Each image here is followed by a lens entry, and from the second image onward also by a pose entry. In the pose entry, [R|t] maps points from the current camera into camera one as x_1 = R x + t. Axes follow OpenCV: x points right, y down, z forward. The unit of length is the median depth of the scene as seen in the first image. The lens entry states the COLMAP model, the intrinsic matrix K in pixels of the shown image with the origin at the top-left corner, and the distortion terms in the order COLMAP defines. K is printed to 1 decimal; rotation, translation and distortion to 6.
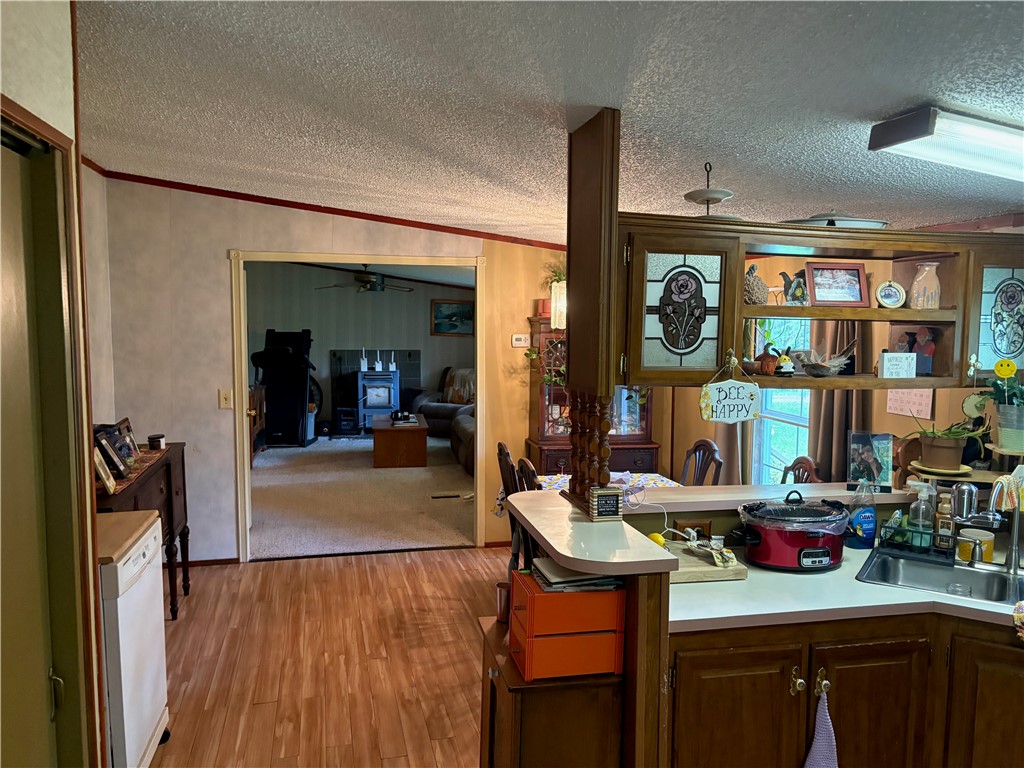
lens RADIAL K [[768.9, 0, 515.7], [0, 768.9, 389.6], [0, 0, 1]] dist [0.024616, -0.030272]
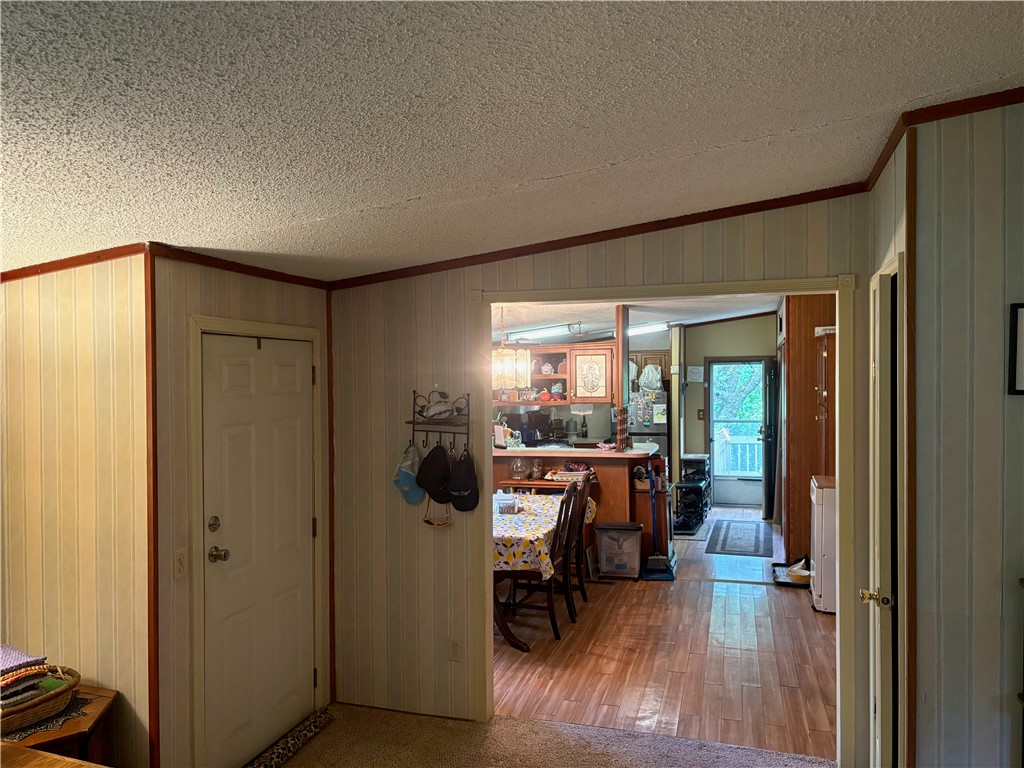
lens RADIAL K [[768.9, 0, 511.6], [0, 768.9, 383.6], [0, 0, 1]] dist [0.024616, -0.030272]
pose [[-0.861401, -0.005408, 0.507897, -0.364546], [0.047013, 0.994802, 0.090327, -0.131978], [-0.505746, 0.101685, -0.856669, 1.375860]]
